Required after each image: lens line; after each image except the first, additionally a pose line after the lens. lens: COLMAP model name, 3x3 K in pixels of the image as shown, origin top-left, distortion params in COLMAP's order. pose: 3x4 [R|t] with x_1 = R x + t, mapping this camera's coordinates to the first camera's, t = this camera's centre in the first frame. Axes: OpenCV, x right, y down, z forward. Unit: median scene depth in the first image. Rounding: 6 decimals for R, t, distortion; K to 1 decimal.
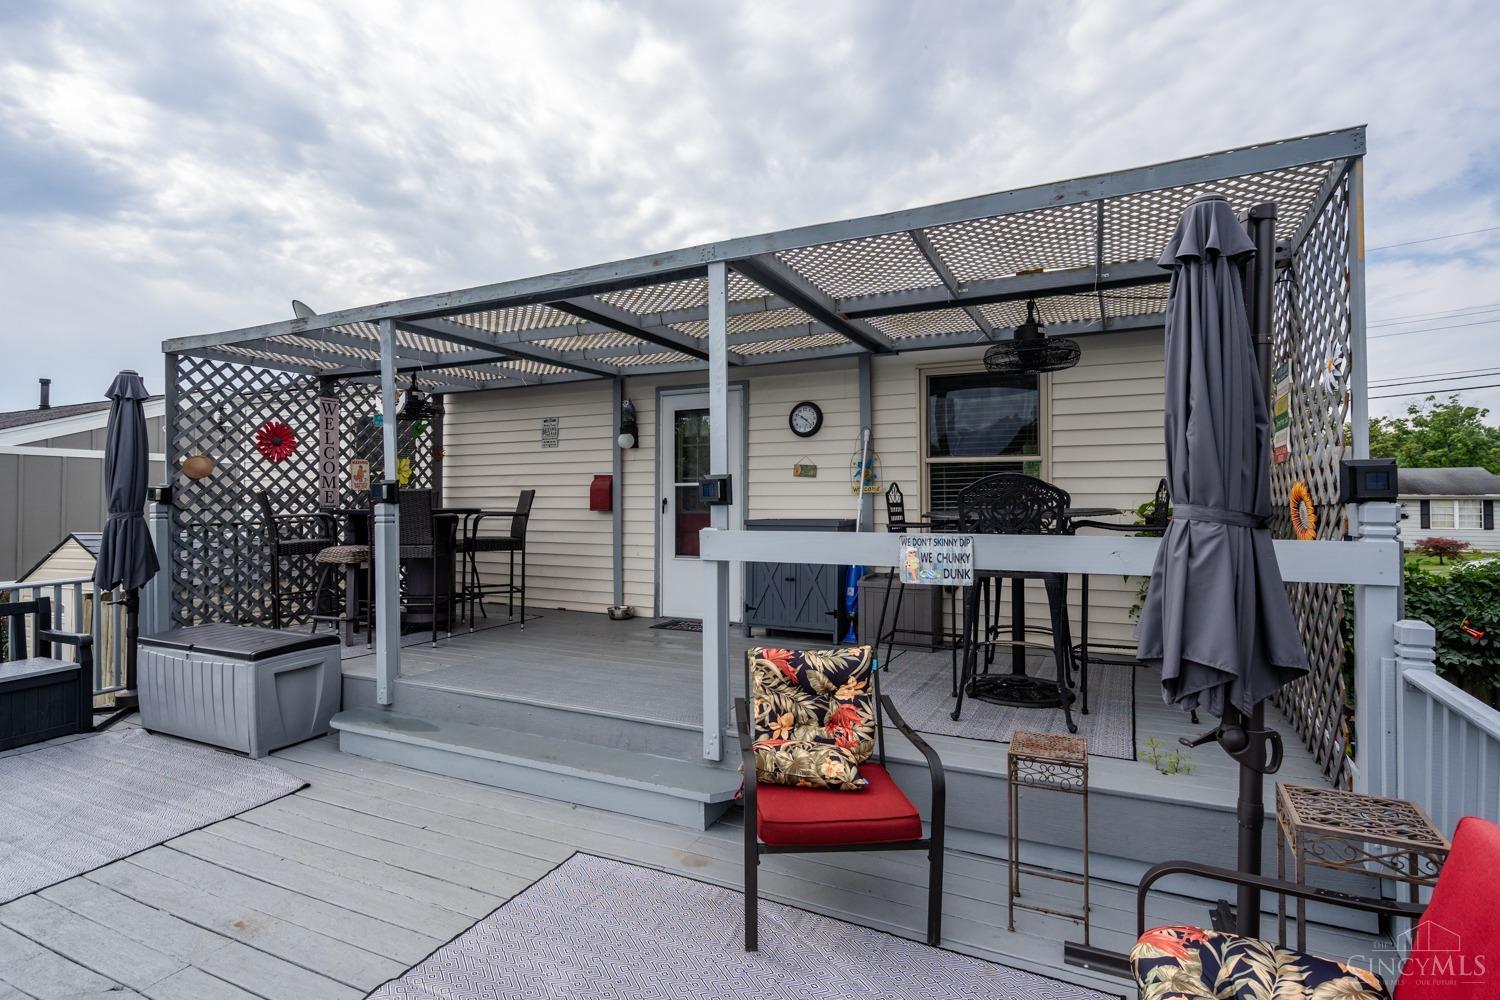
lens RADIAL K [[734.4, 0, 747.1], [0, 734.4, 494.5], [0, 0, 1]] dist [0.001690, 0.000284]
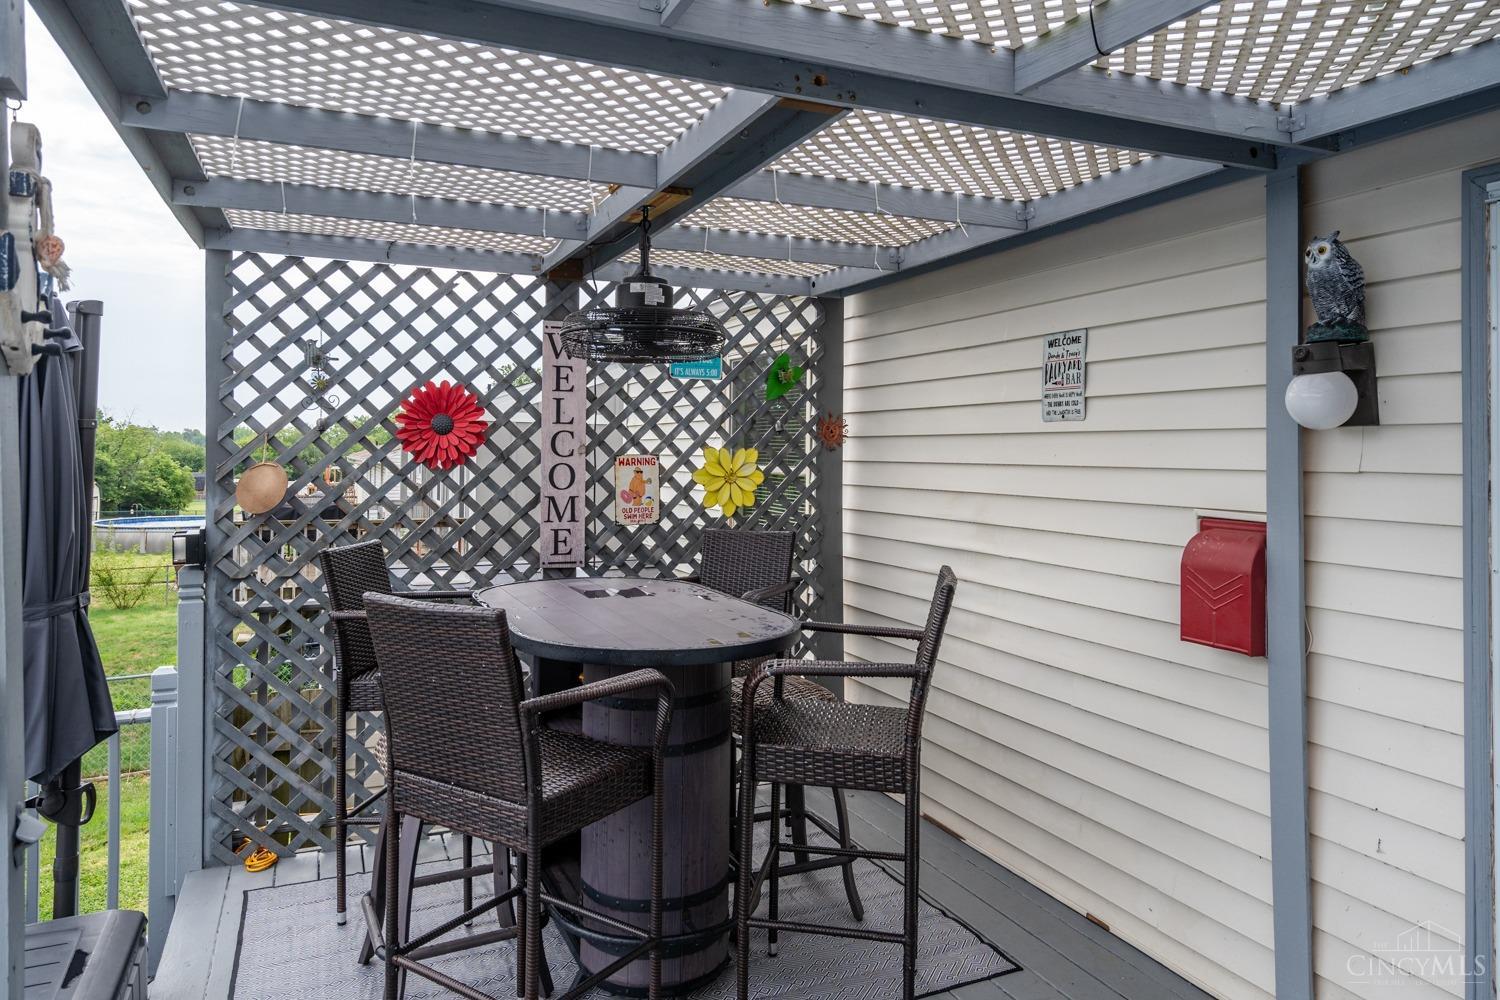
lens RADIAL K [[963.2, 0, 752.0], [0, 963.2, 423.9], [0, 0, 1]] dist [-0.000420, -0.000149]
pose [[0.758731, -0.008263, -0.651352, -0.100254], [-0.007972, 0.999727, -0.021968, -0.057397], [0.651356, 0.021861, 0.758457, 0.638867]]
